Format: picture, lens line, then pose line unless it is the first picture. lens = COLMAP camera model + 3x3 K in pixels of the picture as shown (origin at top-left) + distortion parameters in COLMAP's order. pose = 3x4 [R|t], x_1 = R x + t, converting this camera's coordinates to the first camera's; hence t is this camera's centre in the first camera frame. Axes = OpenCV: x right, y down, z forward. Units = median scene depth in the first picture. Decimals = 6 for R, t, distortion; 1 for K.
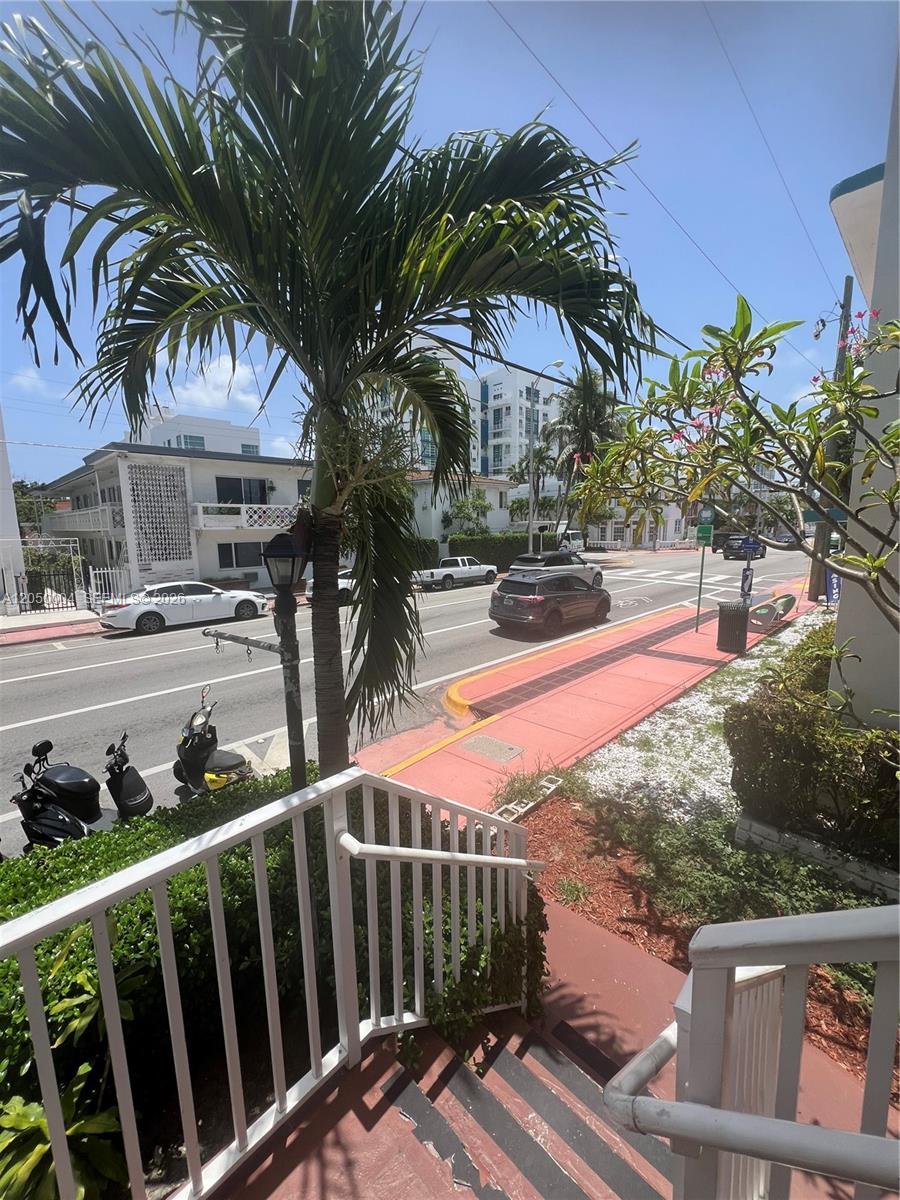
lens RADIAL K [[482.0, 0, 454.1], [0, 482.0, 598.7], [0, 0, 1]] dist [-0.002825, 0.000870]
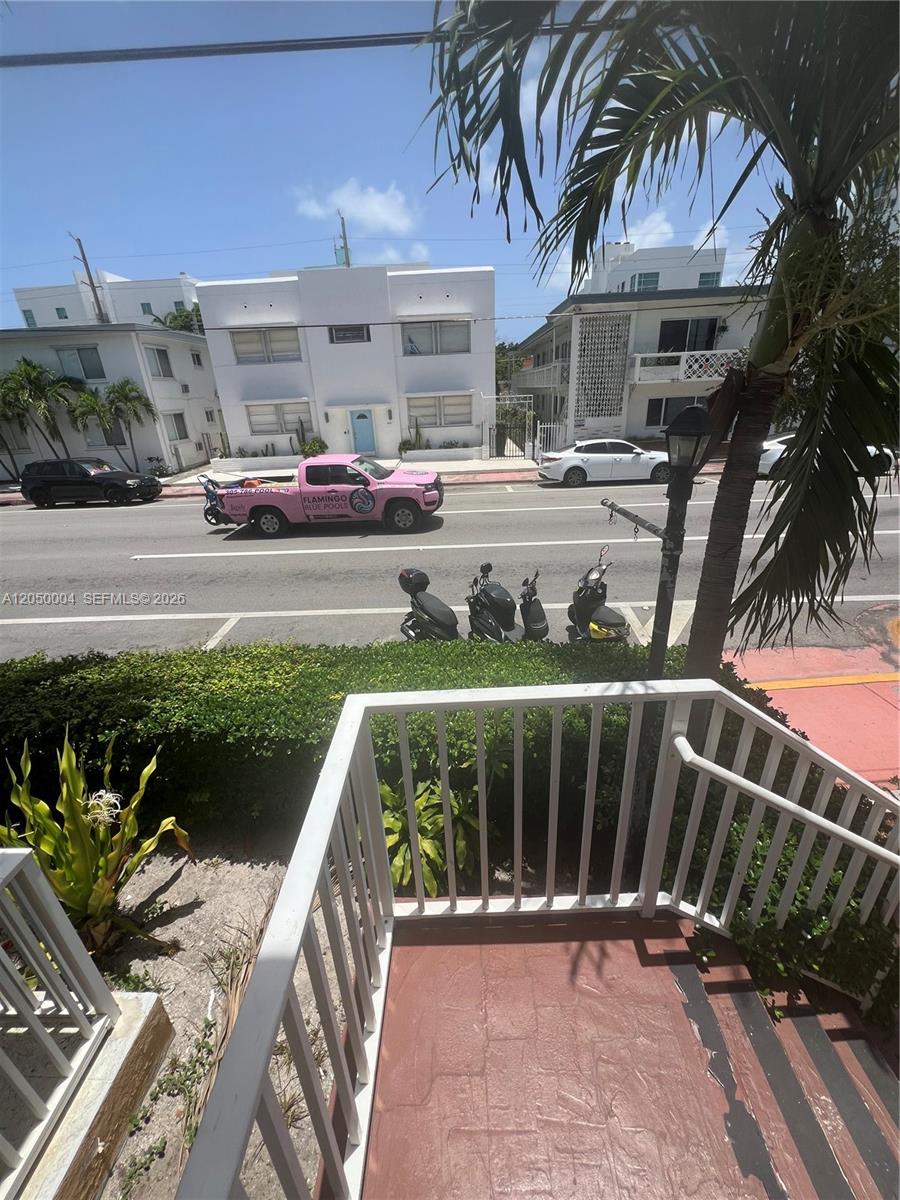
lens RADIAL K [[482.0, 0, 450.5], [0, 482.0, 602.8], [0, 0, 1]] dist [-0.002825, 0.000870]
pose [[0.682152, 0.280073, -0.675446, 0.011022], [-0.075307, 0.945735, 0.316093, -0.013612], [0.727322, -0.164758, 0.666227, 0.013044]]
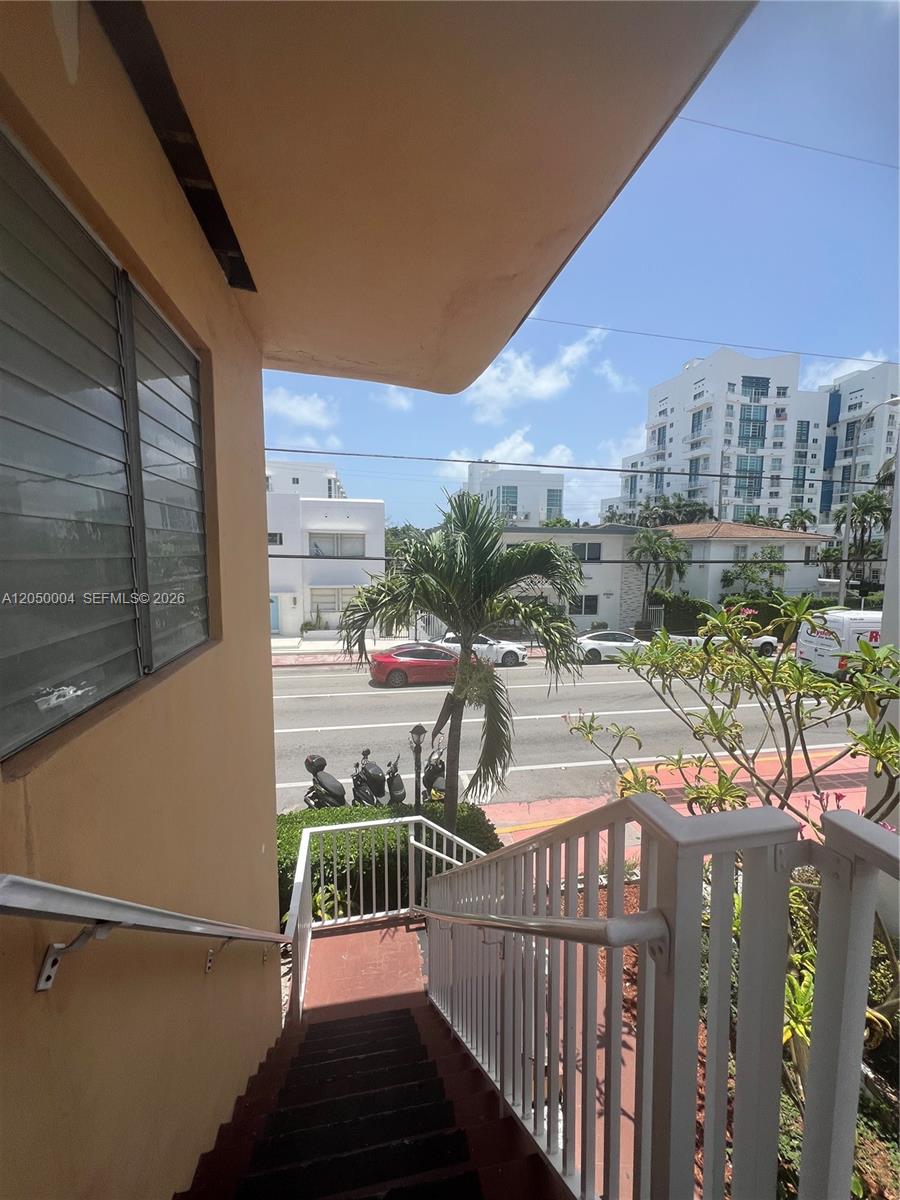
lens RADIAL K [[482.0, 0, 451.2], [0, 482.0, 599.0], [0, 0, 1]] dist [-0.002825, 0.000870]
pose [[0.817886, 0.076182, -0.570315, 0.474595], [-0.104932, 0.994323, -0.017662, -0.292826], [0.565731, 0.074290, 0.821236, -0.443754]]
